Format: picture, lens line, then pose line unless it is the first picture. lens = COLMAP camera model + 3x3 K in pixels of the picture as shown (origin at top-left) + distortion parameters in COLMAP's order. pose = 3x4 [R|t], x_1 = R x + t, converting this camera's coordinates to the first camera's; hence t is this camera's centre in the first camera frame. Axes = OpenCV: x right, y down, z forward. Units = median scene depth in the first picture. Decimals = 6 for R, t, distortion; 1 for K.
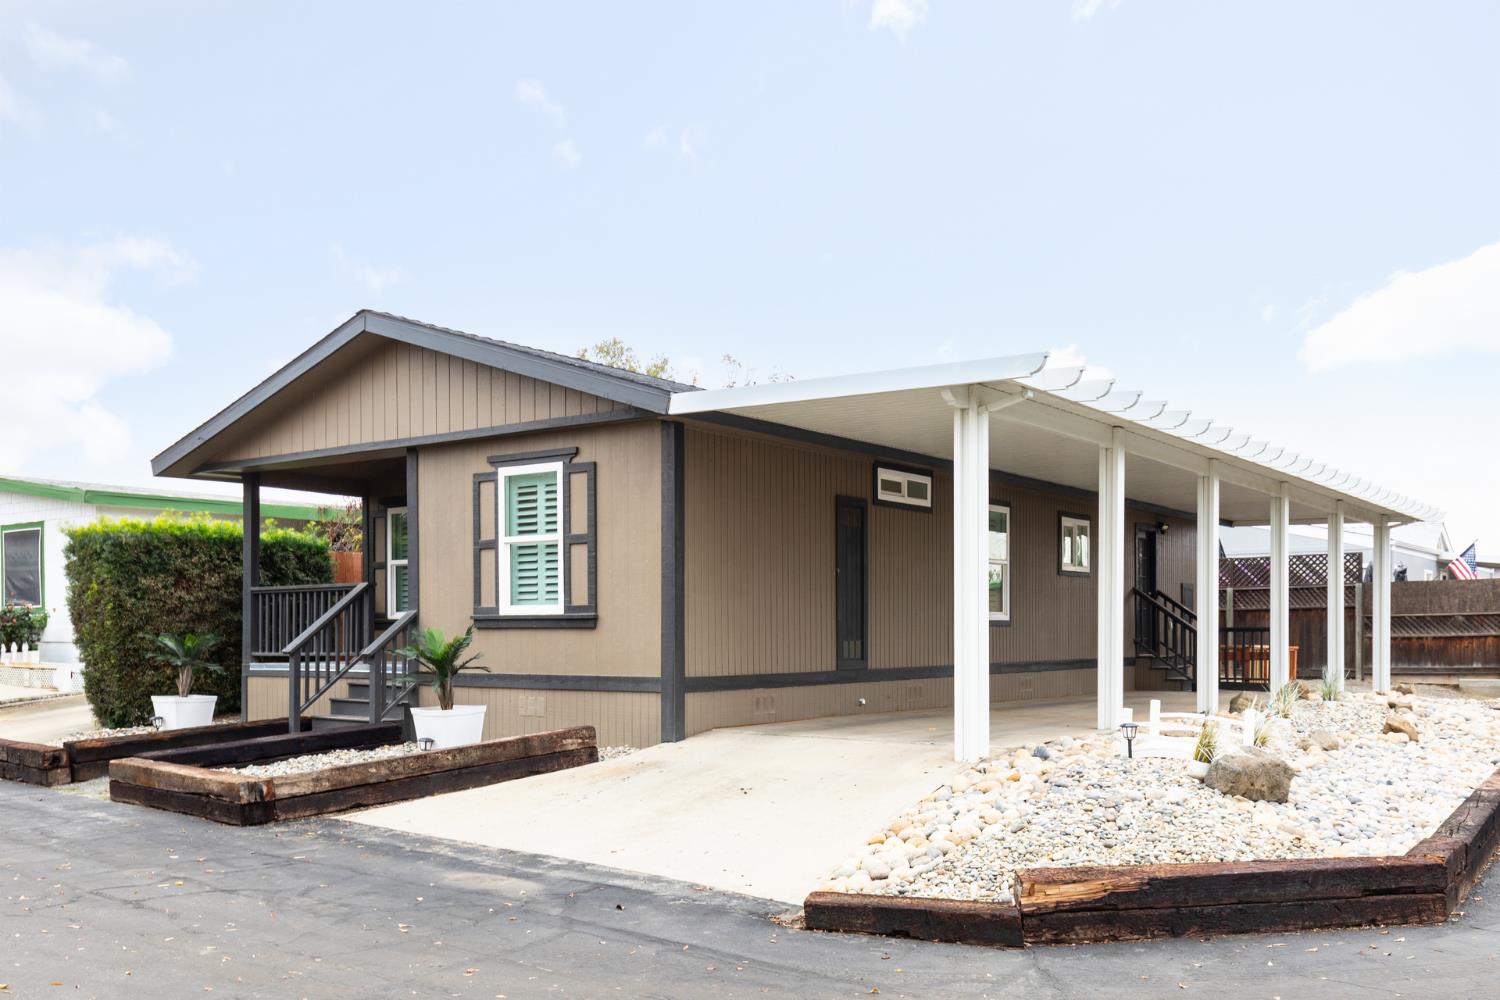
lens RADIAL K [[1345.3, 0, 750.0], [0, 1345.3, 500.0], [0, 0, 1]] dist [0.001364, -0.002184]
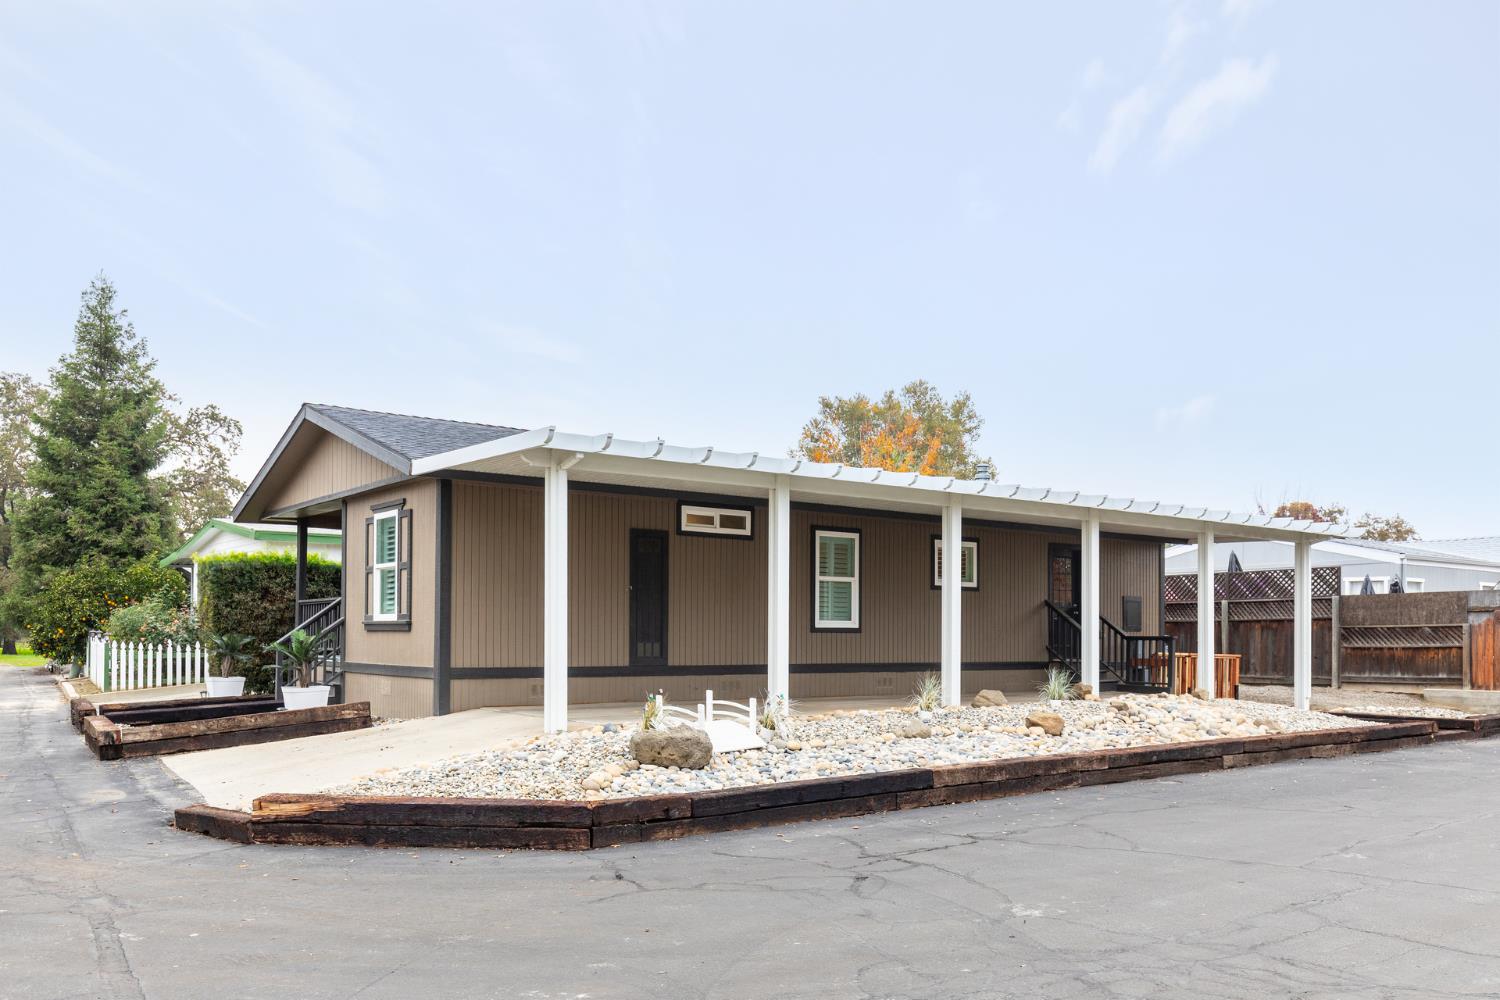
lens RADIAL K [[1187.8, 0, 750.0], [0, 1187.8, 500.0], [0, 0, 1]] dist [0.008047, 0.003958]
pose [[0.957990, -0.024094, -0.285789, 0.485508], [0.019077, 0.999611, -0.020326, -0.005474], [0.286167, 0.014020, 0.958077, -0.049912]]
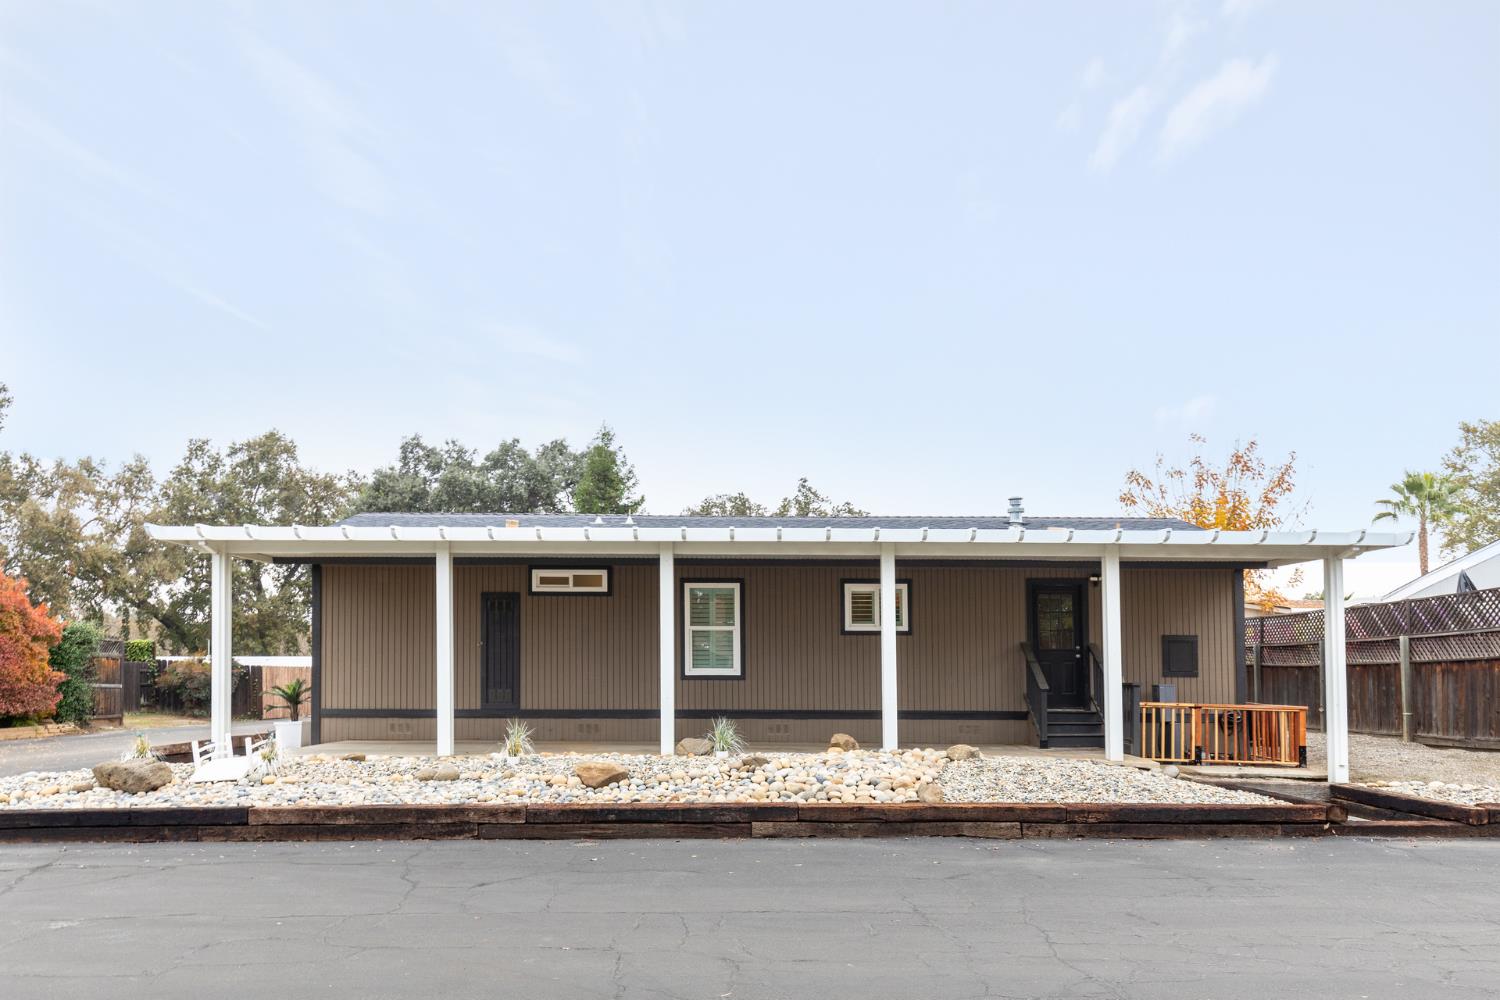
lens RADIAL K [[1010.2, 0, 735.3], [0, 1010.2, 536.5], [0, 0, 1]] dist [0.008160, 0.001822]
pose [[0.599188, -0.107086, -0.793415, 1.121333], [0.072650, 0.994198, -0.079320, 0.043818], [0.797306, -0.010114, 0.603491, 0.527913]]
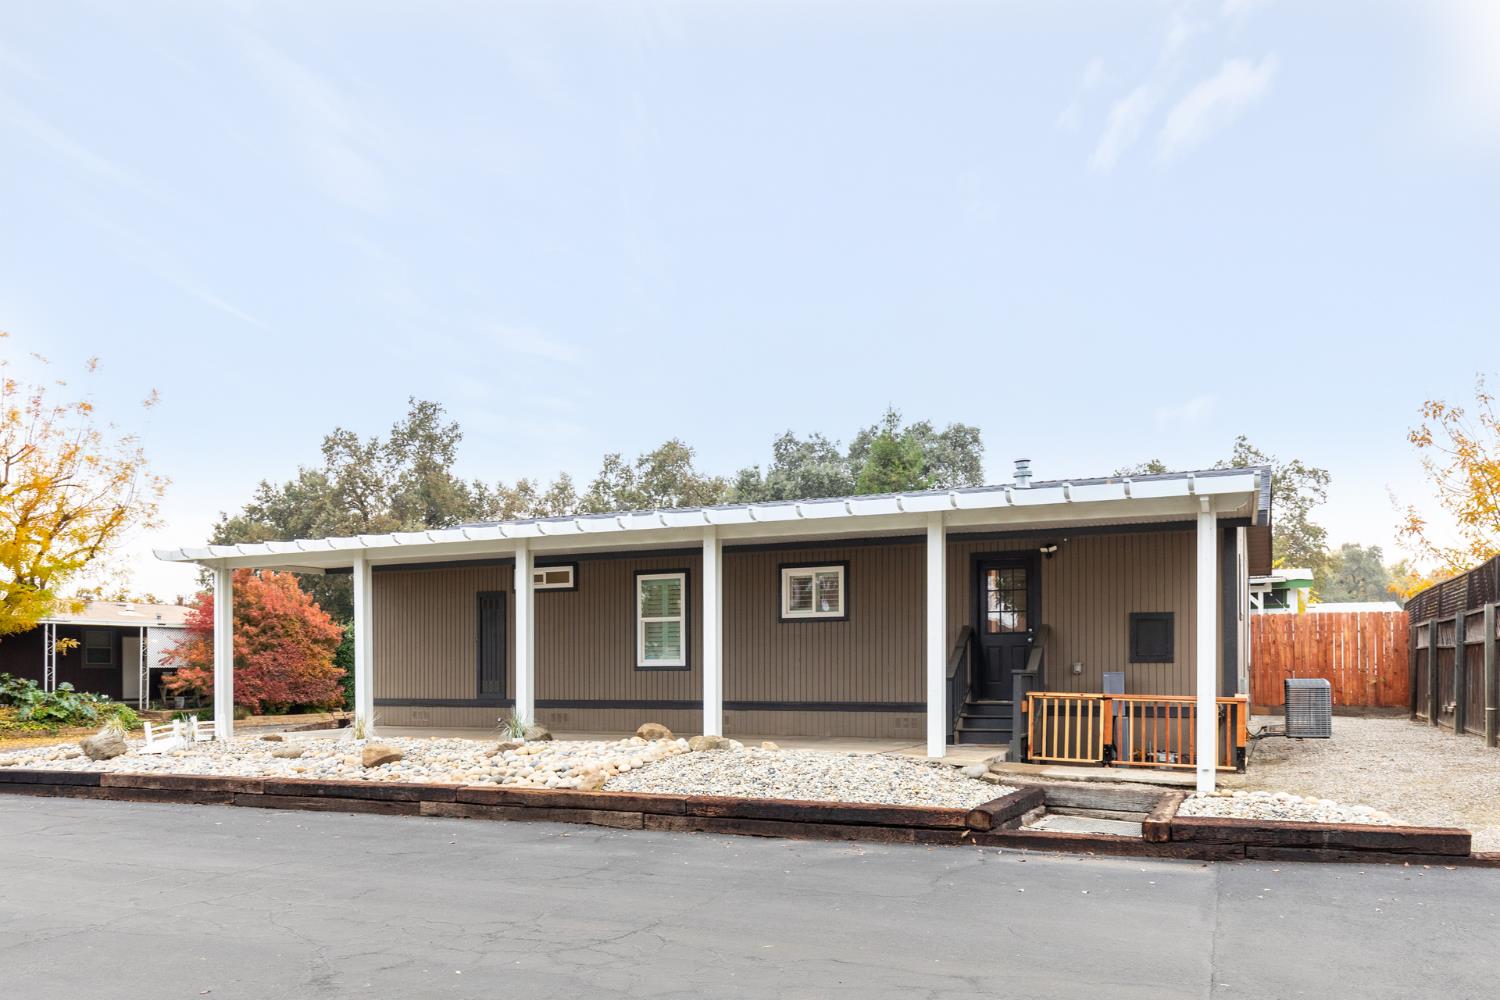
lens RADIAL K [[1069.2, 0, 754.1], [0, 1069.2, 563.1], [0, 0, 1]] dist [0.007706, -0.005507]
pose [[0.223194, -0.098069, -0.969828, 1.383193], [0.097311, 0.992198, -0.077936, 0.094132], [0.969905, -0.076980, 0.230996, 1.006912]]
